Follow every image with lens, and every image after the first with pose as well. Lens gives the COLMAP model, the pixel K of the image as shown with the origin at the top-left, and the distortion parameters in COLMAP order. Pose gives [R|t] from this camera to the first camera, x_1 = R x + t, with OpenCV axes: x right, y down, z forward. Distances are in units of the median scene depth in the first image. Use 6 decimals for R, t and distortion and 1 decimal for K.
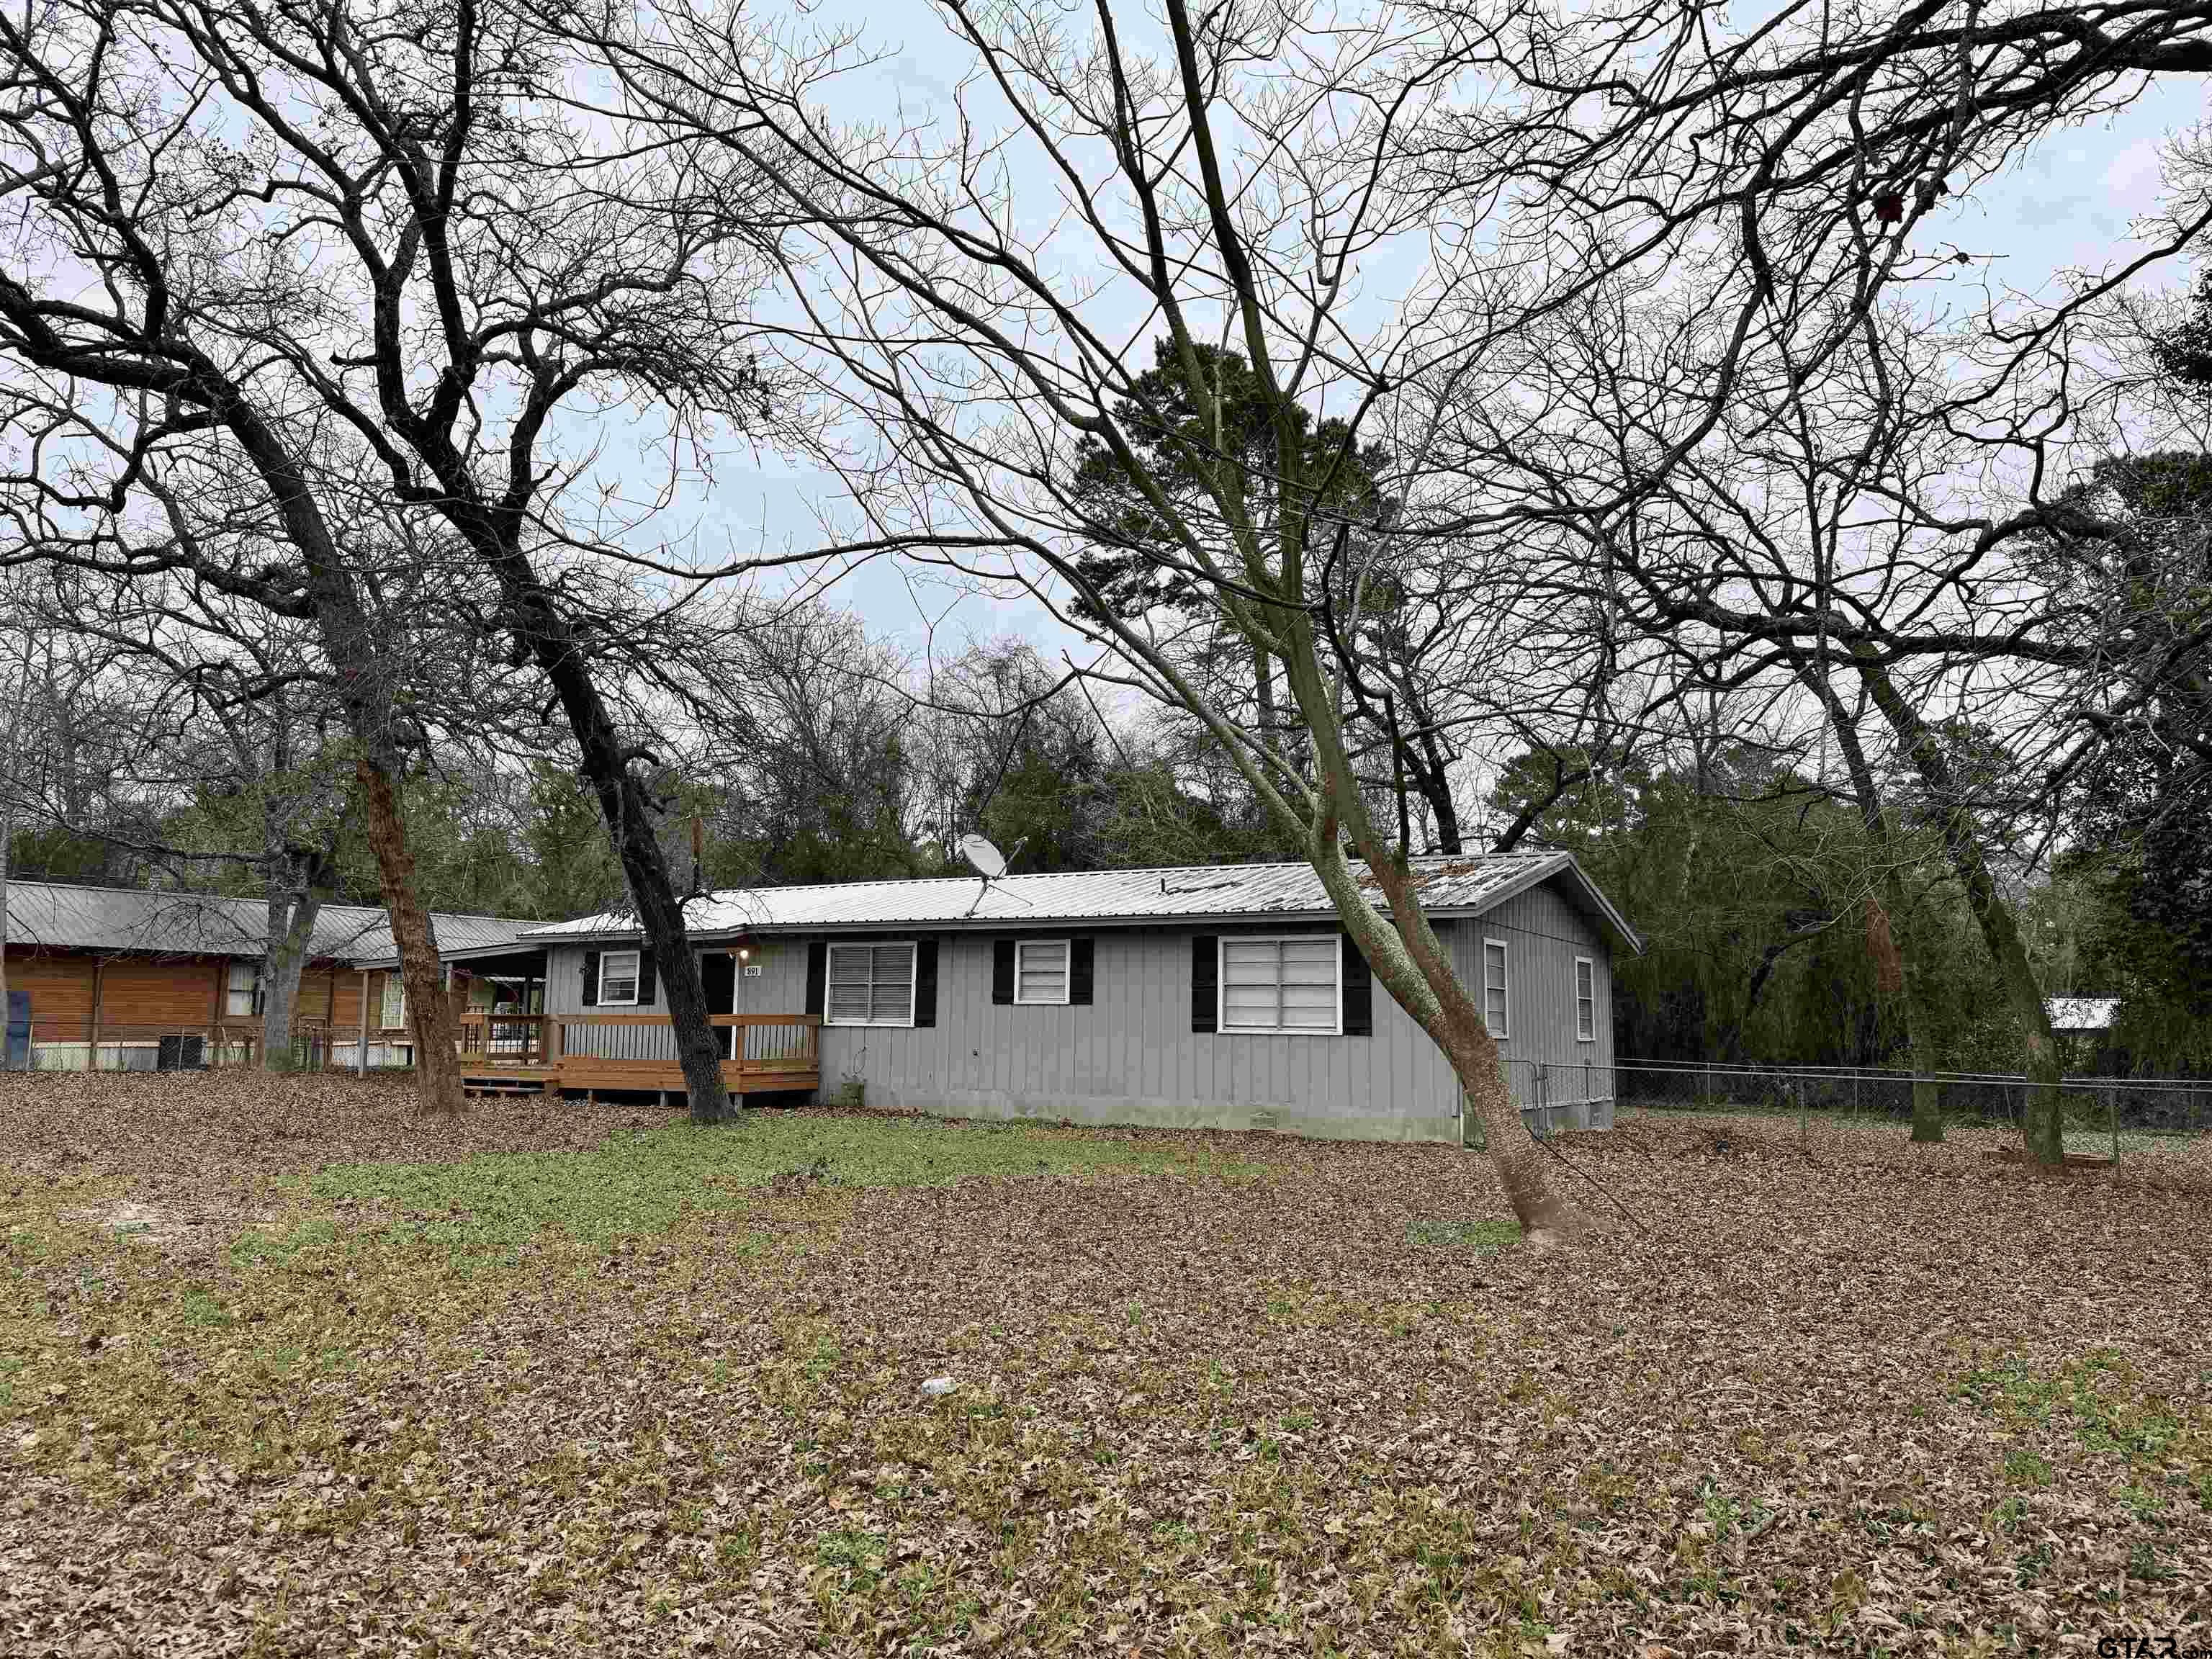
lens RADIAL K [[1563.0, 0, 1108.8], [0, 1563.0, 822.4], [0, 0, 1]] dist [0.146073, -0.272374]
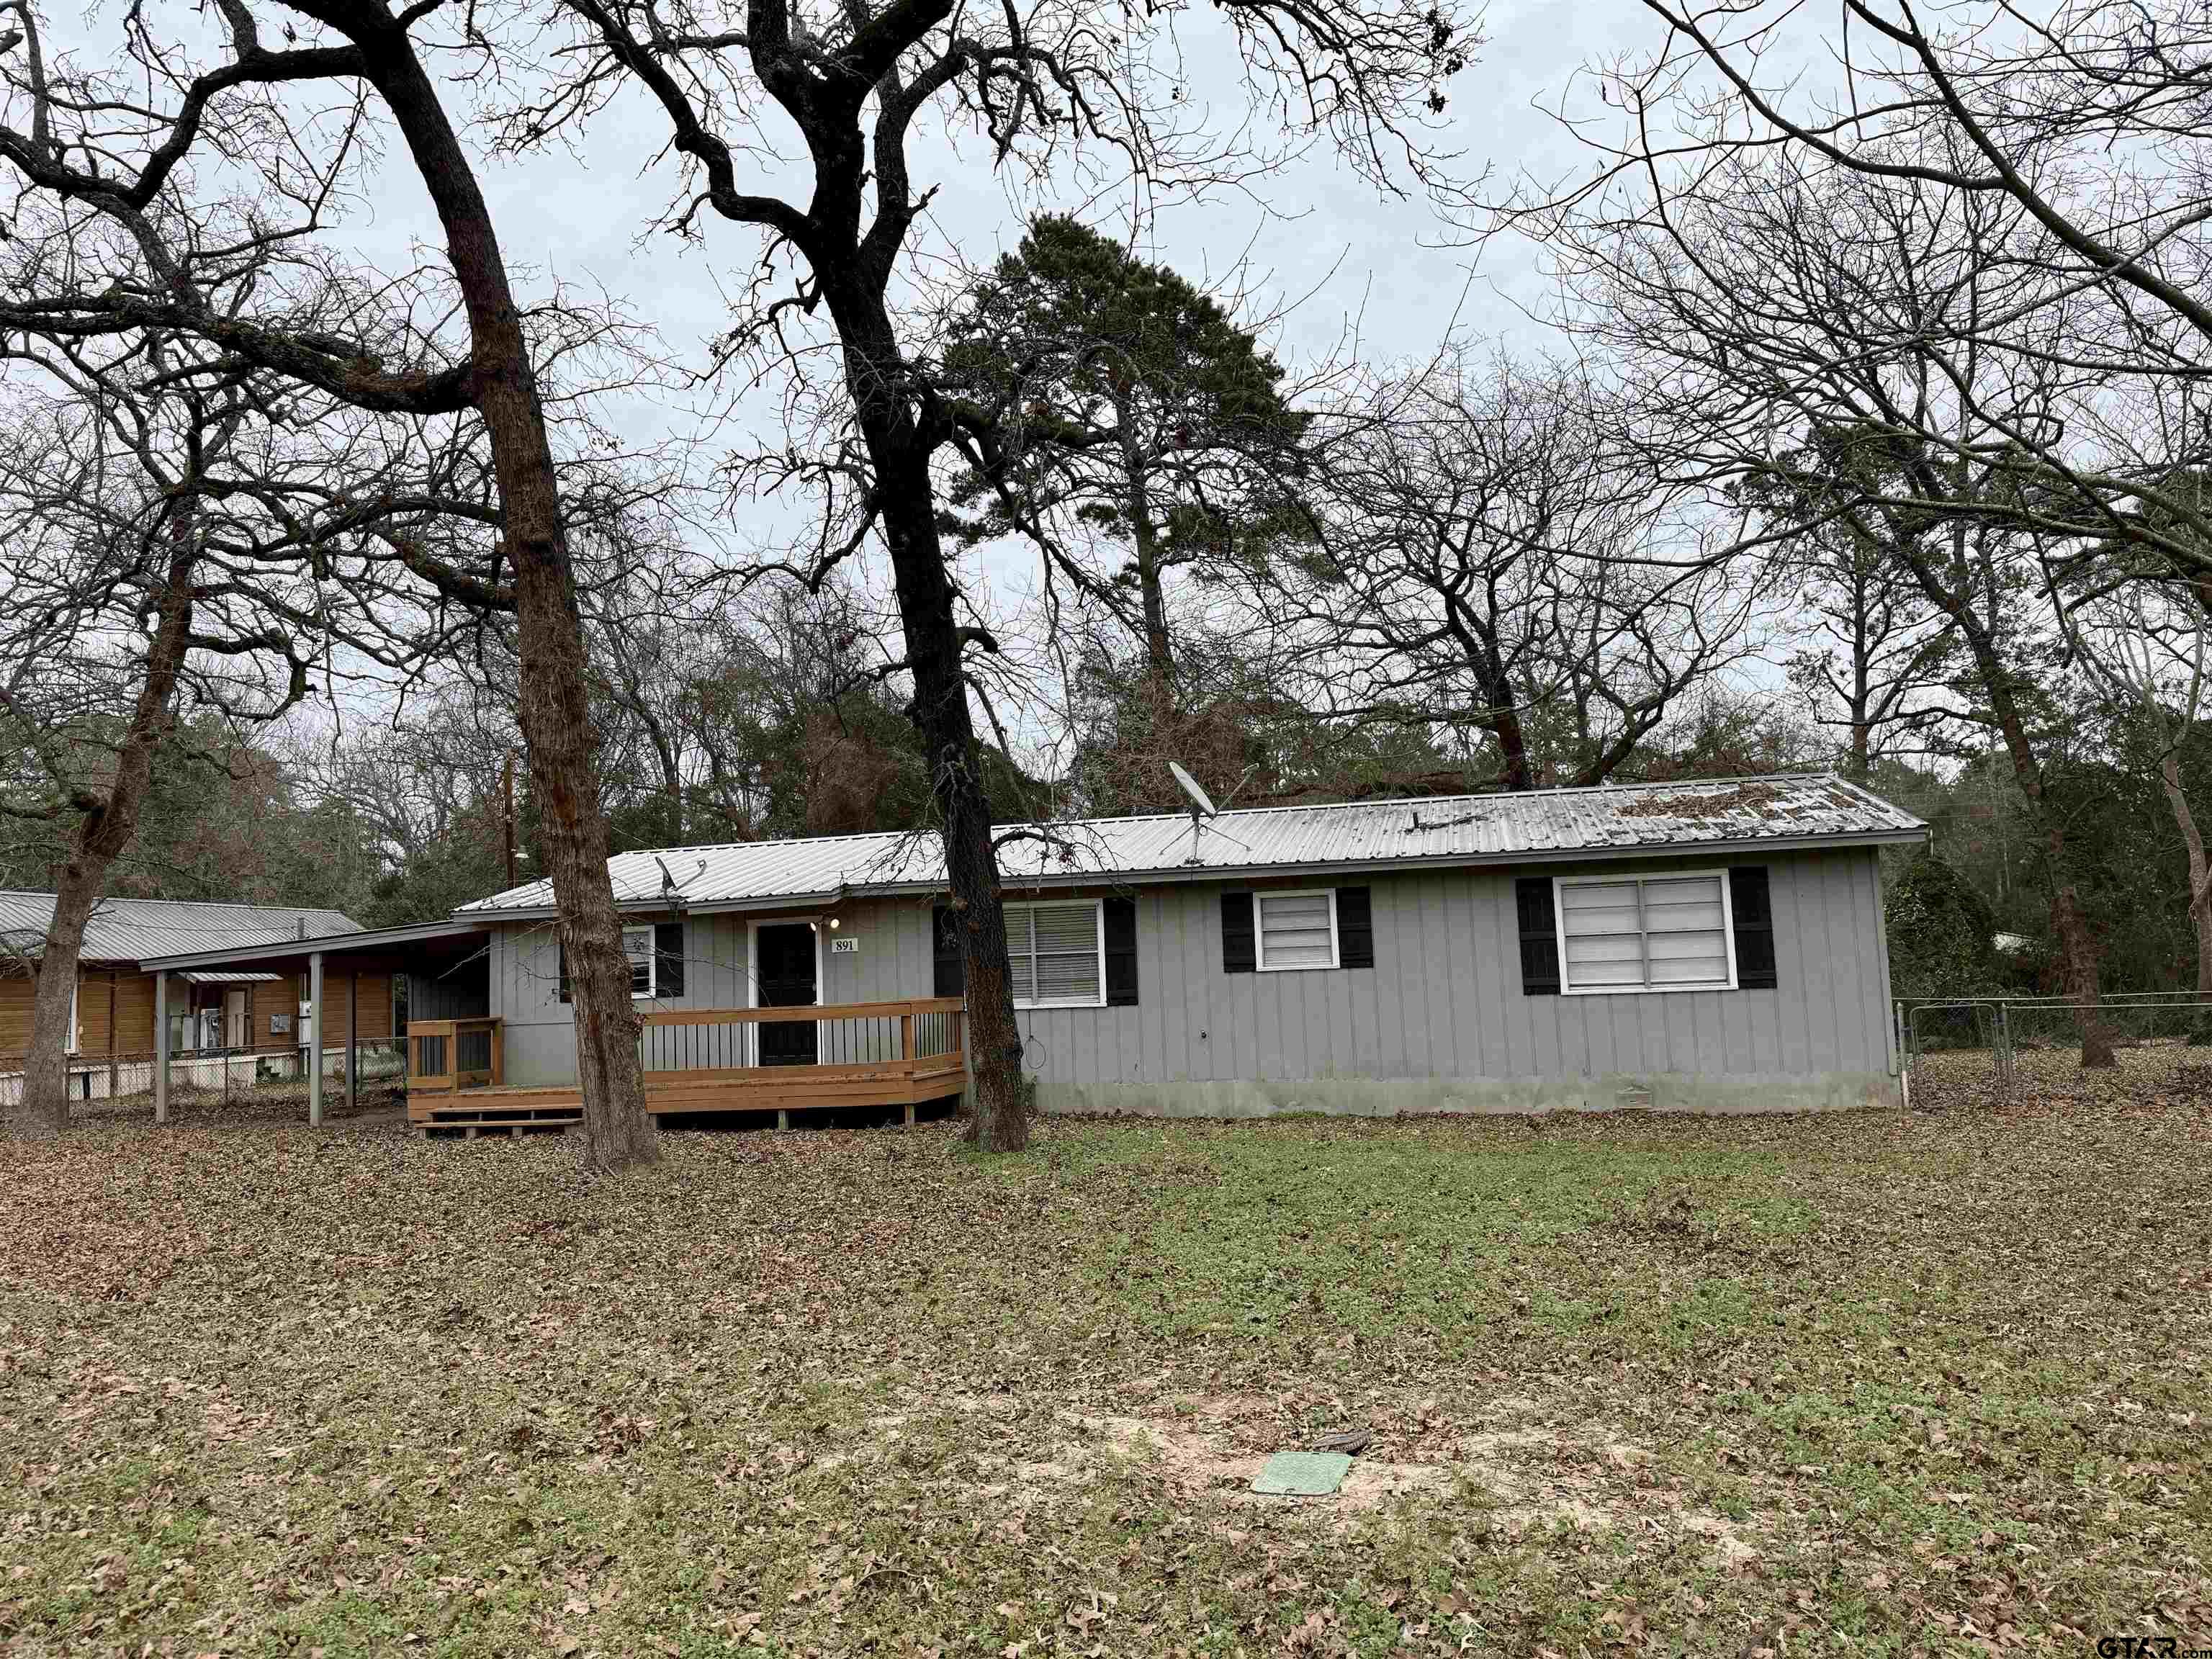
lens RADIAL K [[1563.0, 0, 1108.8], [0, 1563.0, 822.4], [0, 0, 1]] dist [0.146073, -0.272374]
pose [[0.952712, -0.017661, 0.303361, -0.382837], [0.011693, 0.999701, 0.021481, 0.022518], [-0.303650, -0.016918, 0.952633, 0.270326]]
